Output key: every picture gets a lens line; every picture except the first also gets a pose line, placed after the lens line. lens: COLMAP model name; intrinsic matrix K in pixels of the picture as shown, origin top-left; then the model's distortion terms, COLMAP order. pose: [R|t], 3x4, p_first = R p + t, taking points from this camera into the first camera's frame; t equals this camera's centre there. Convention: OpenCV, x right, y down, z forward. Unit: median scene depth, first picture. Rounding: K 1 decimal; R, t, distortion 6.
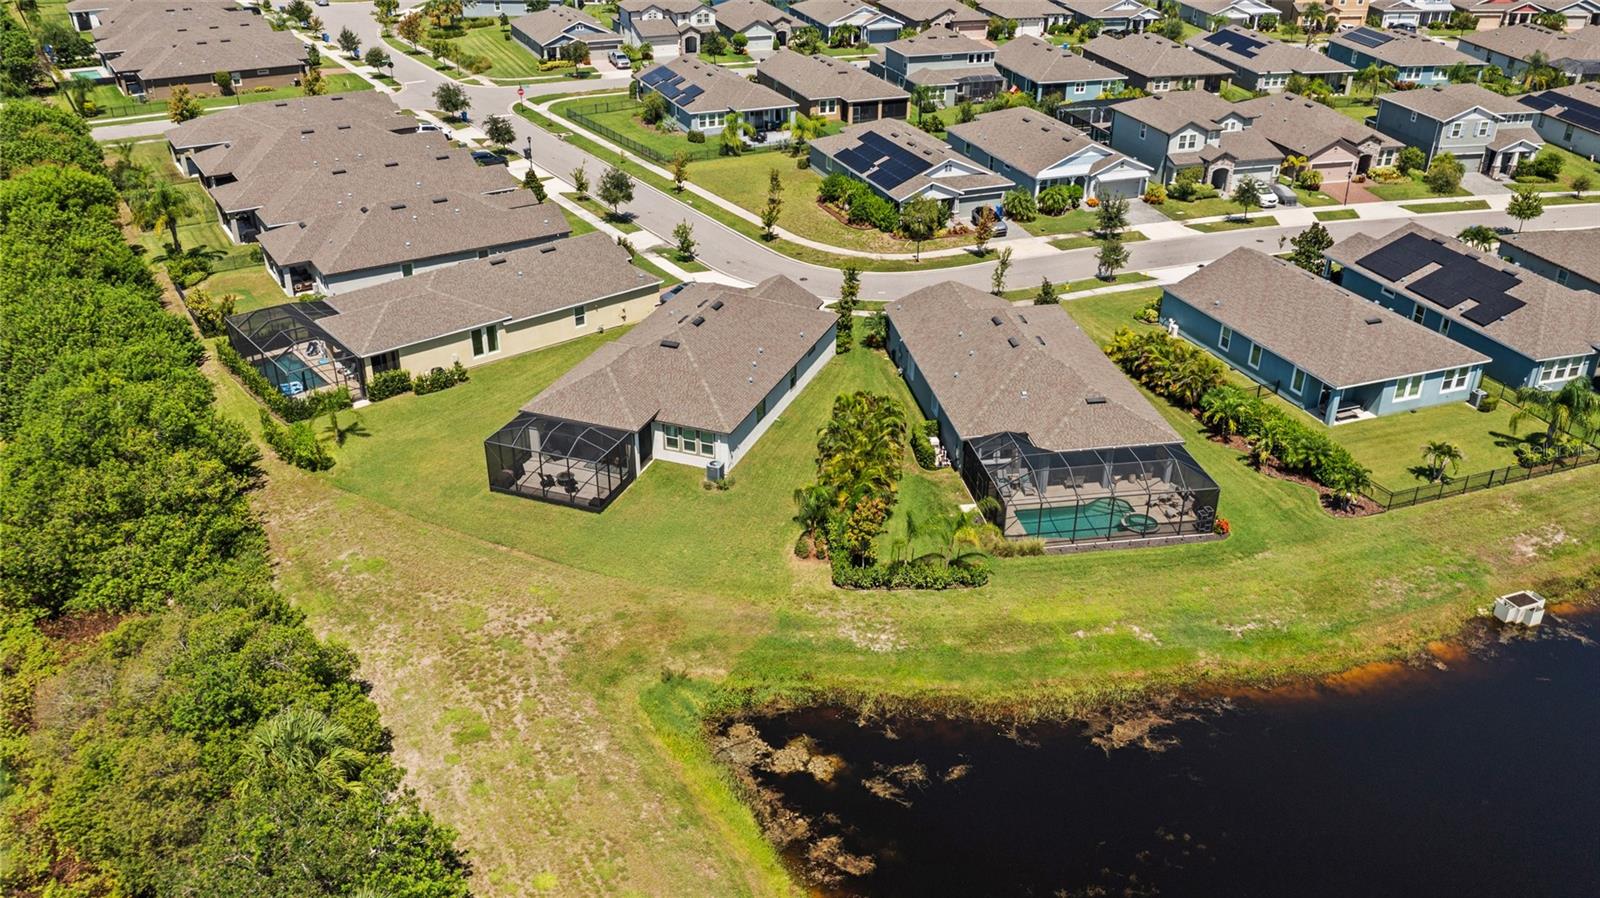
lens RADIAL K [[1258.7, 0, 795.8], [0, 1258.7, 448.3], [0, 0, 1]] dist [-0.002600, 0.000326]
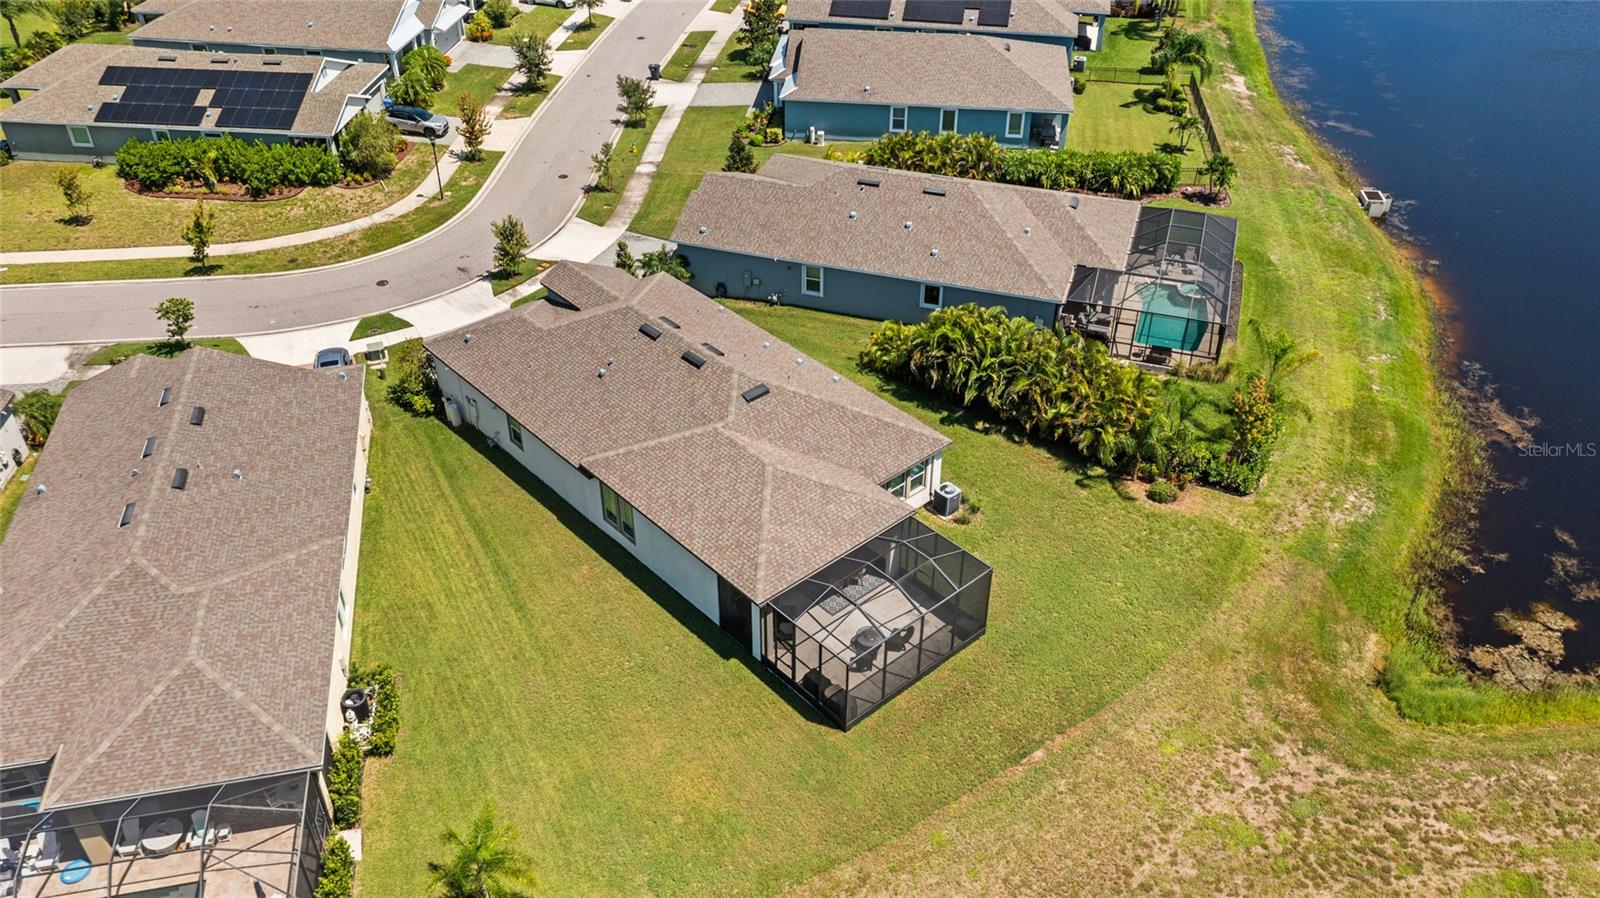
lens RADIAL K [[1258.7, 0, 795.8], [0, 1258.7, 448.3], [0, 0, 1]] dist [-0.002600, 0.000326]
pose [[0.459148, -0.525358, 0.716367, -0.720166], [0.416145, 0.839640, 0.349039, -0.349531], [-0.784861, 0.137852, 0.604144, 0.759120]]
